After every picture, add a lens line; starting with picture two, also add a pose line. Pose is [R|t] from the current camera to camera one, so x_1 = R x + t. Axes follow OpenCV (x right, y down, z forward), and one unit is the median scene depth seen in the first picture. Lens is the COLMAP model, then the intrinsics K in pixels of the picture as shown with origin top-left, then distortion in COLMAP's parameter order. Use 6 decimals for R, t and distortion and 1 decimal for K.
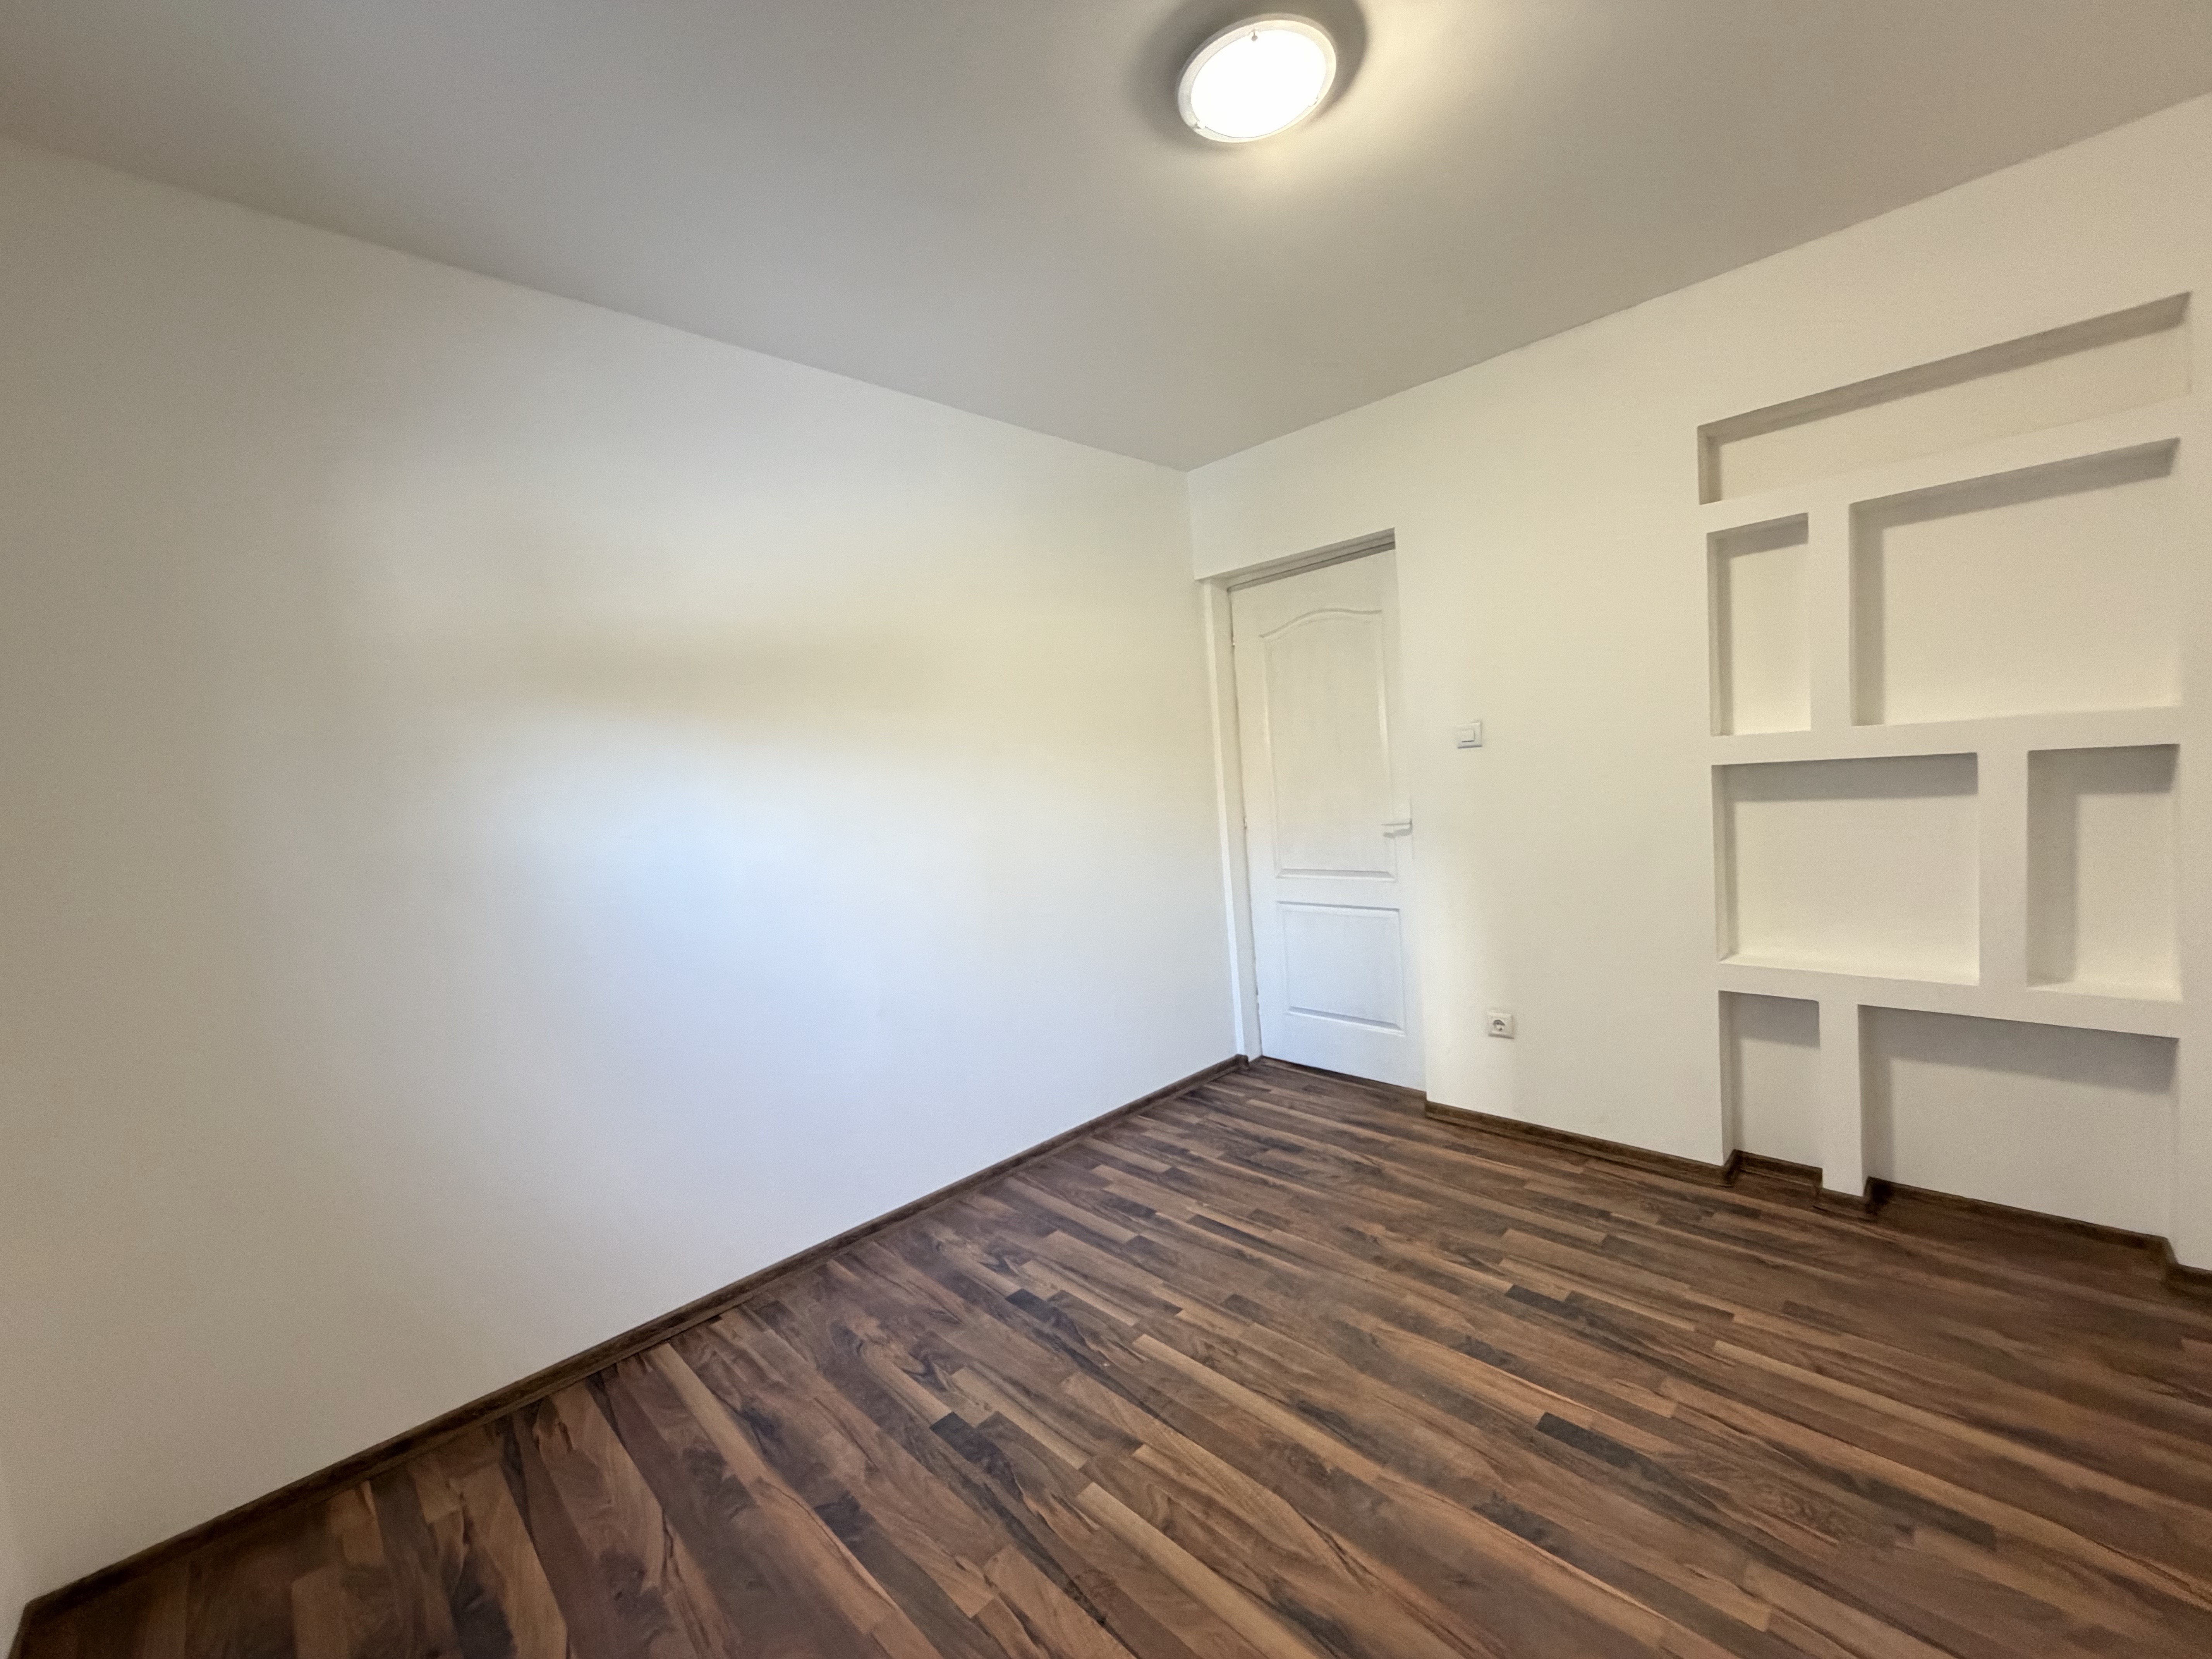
lens RADIAL K [[885.4, 0, 1107.4], [0, 885.4, 842.8], [0, 0, 1]] dist [0.001818, 0.000235]
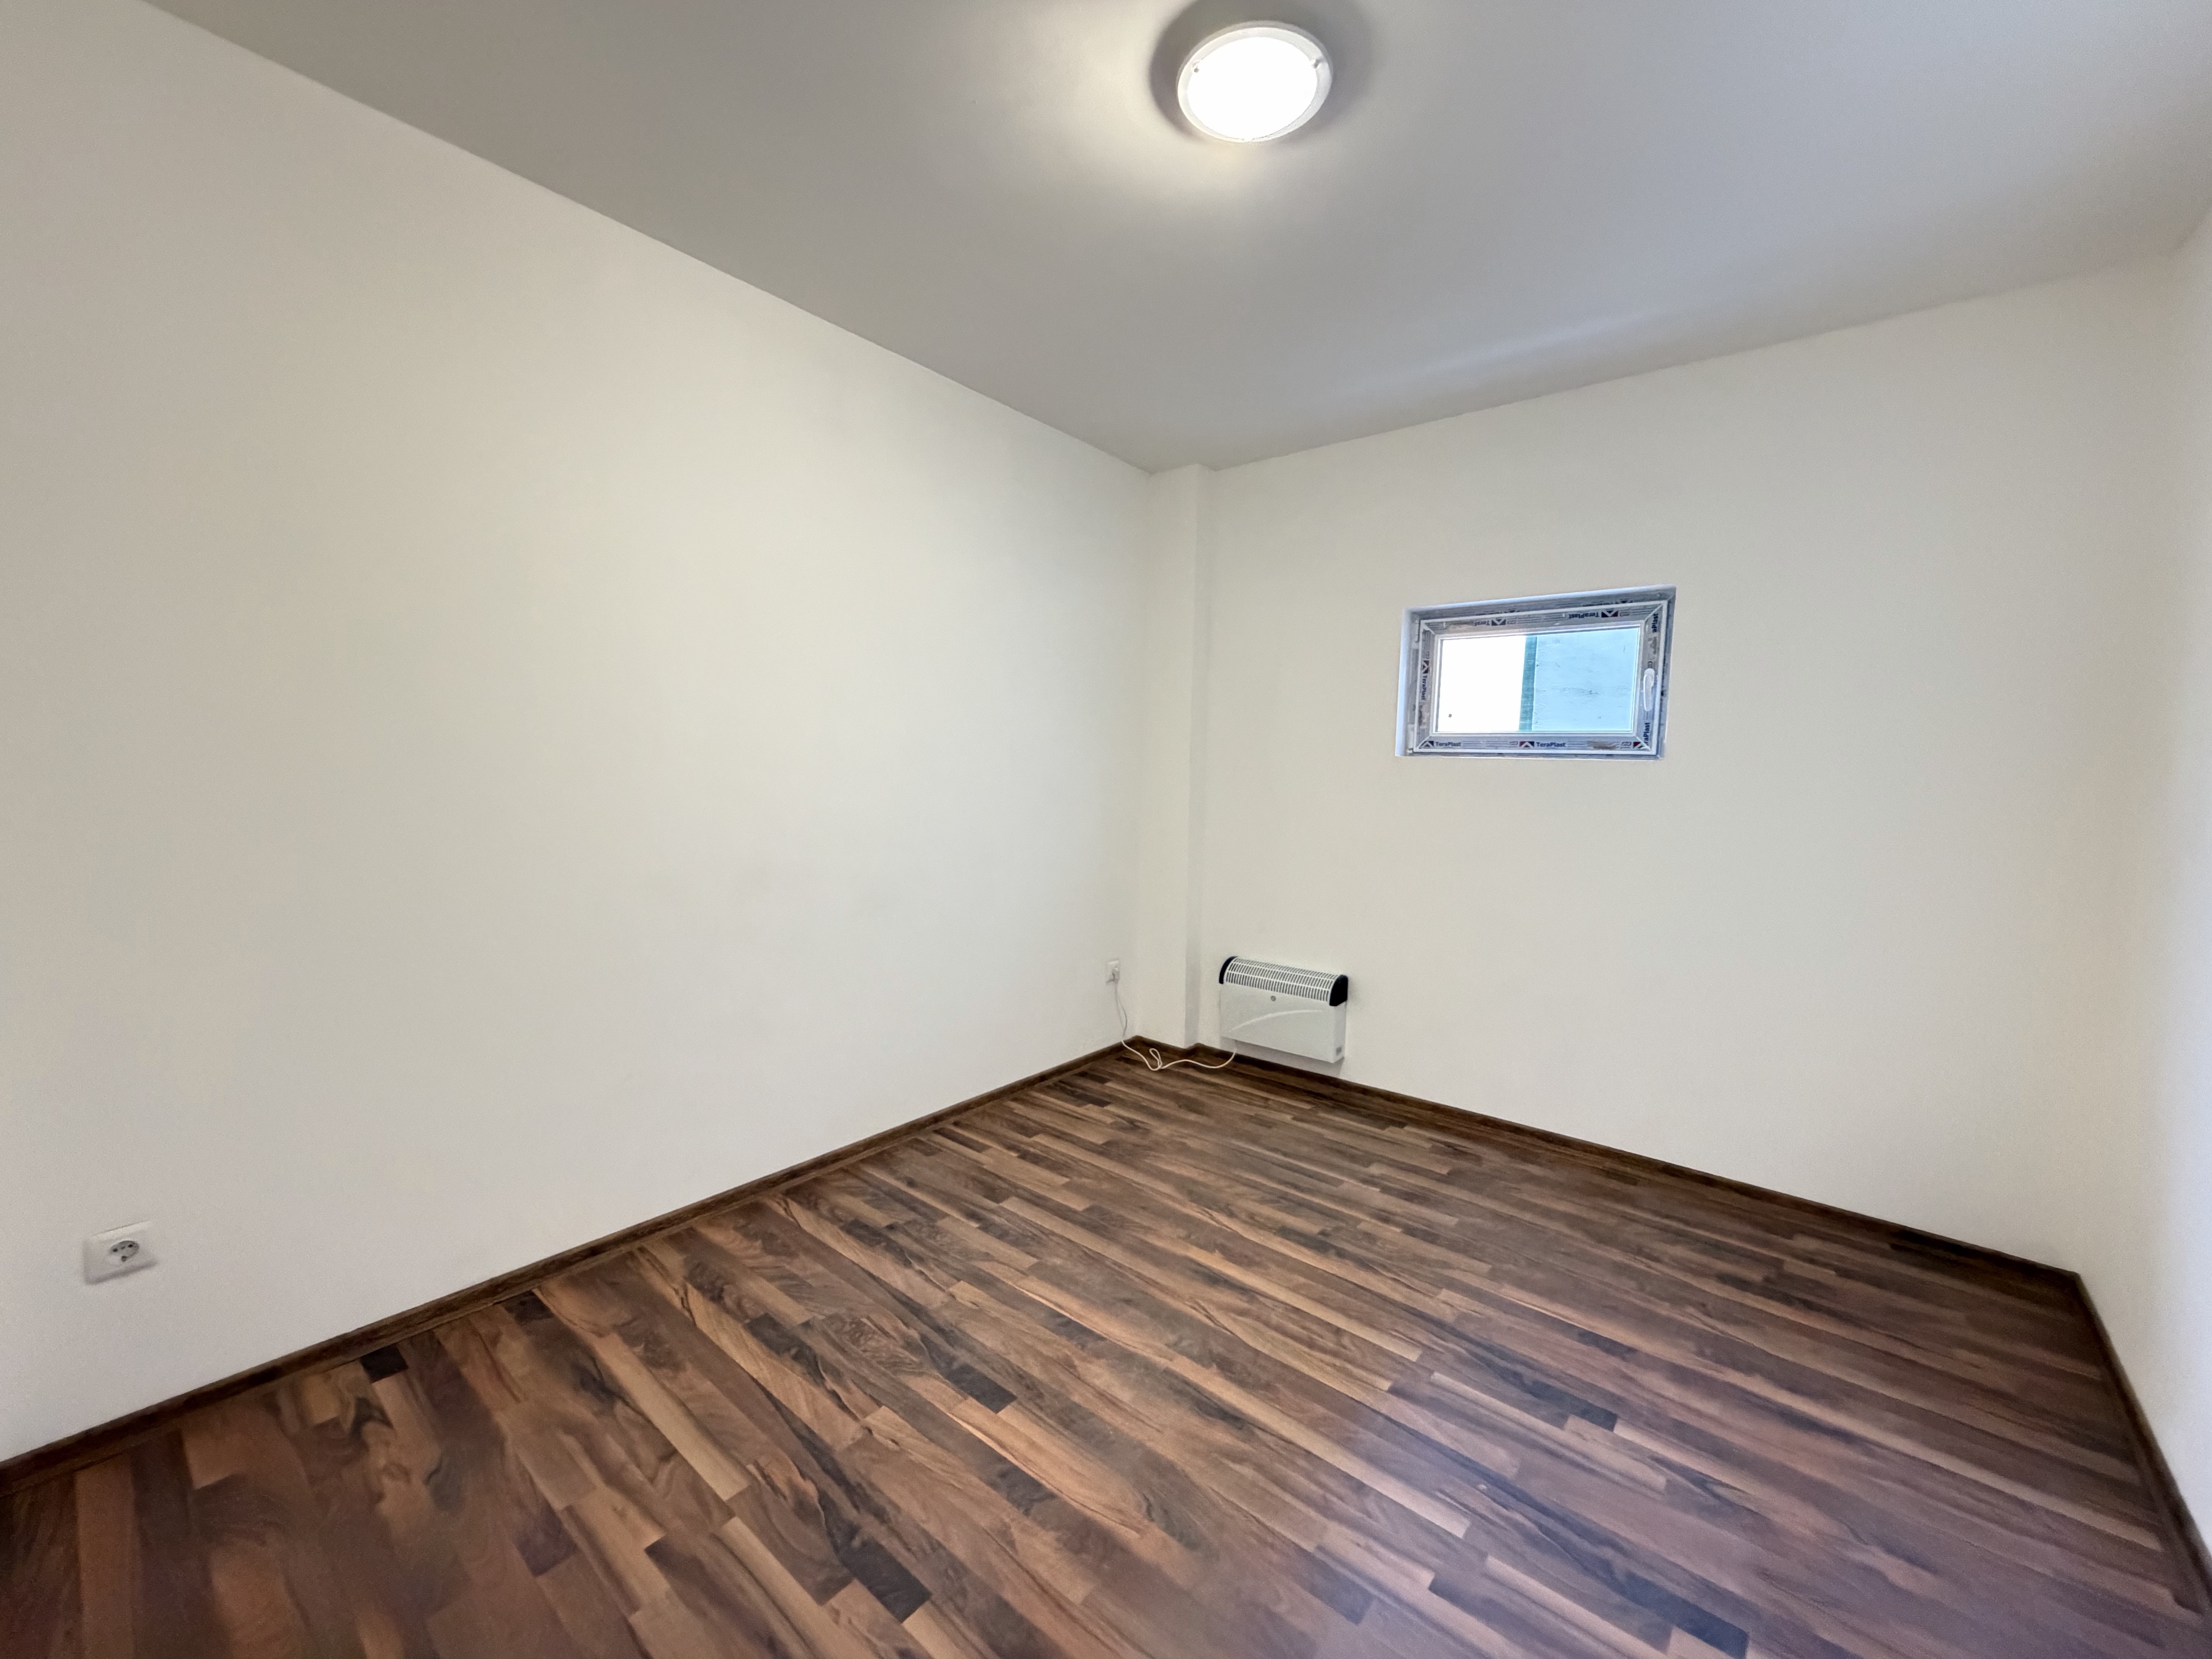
lens RADIAL K [[885.4, 0, 1114.9], [0, 885.4, 818.8], [0, 0, 1]] dist [0.001818, 0.000235]
pose [[-0.993649, 0.055313, -0.097992, 0.437701], [0.039847, 0.987379, 0.153280, -0.165347], [0.105234, 0.148402, -0.983312, 1.948697]]
